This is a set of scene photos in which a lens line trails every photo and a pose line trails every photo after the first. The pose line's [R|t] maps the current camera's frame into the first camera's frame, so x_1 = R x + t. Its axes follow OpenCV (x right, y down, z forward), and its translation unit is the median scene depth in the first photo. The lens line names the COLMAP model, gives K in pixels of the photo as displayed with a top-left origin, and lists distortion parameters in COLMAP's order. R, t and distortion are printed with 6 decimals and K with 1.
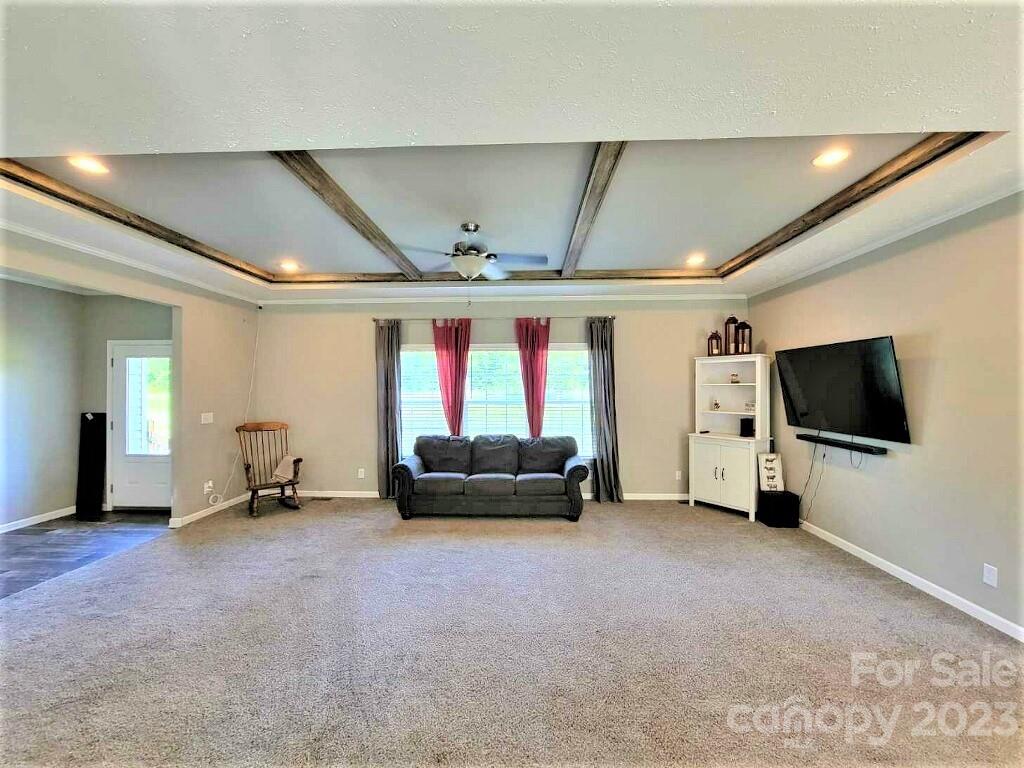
lens RADIAL K [[415.6, 0, 515.0], [0, 415.6, 382.4], [0, 0, 1]] dist [-0.004436, -0.000685]
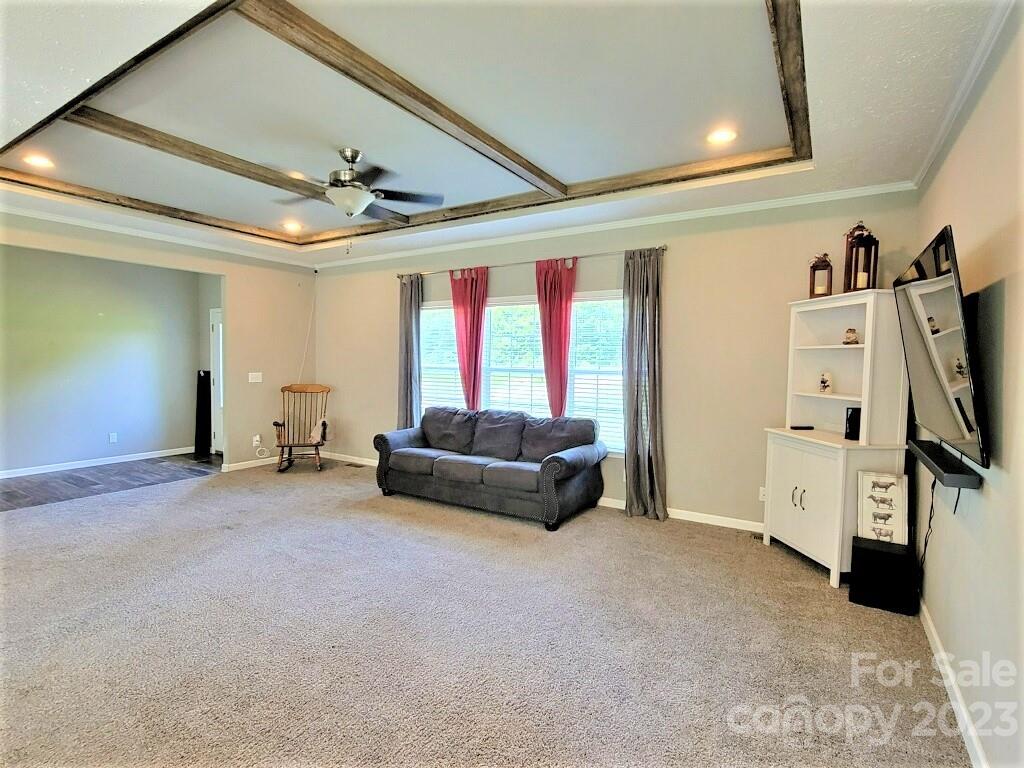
lens RADIAL K [[506.9, 0, 515.4], [0, 506.9, 383.7], [0, 0, 1]] dist [-0.001350, -0.002696]
pose [[0.868914, 0.036249, -0.493633, 0.475242], [-0.009449, 0.998348, 0.056680, 0.019726], [0.494872, -0.044586, 0.867821, 0.174893]]
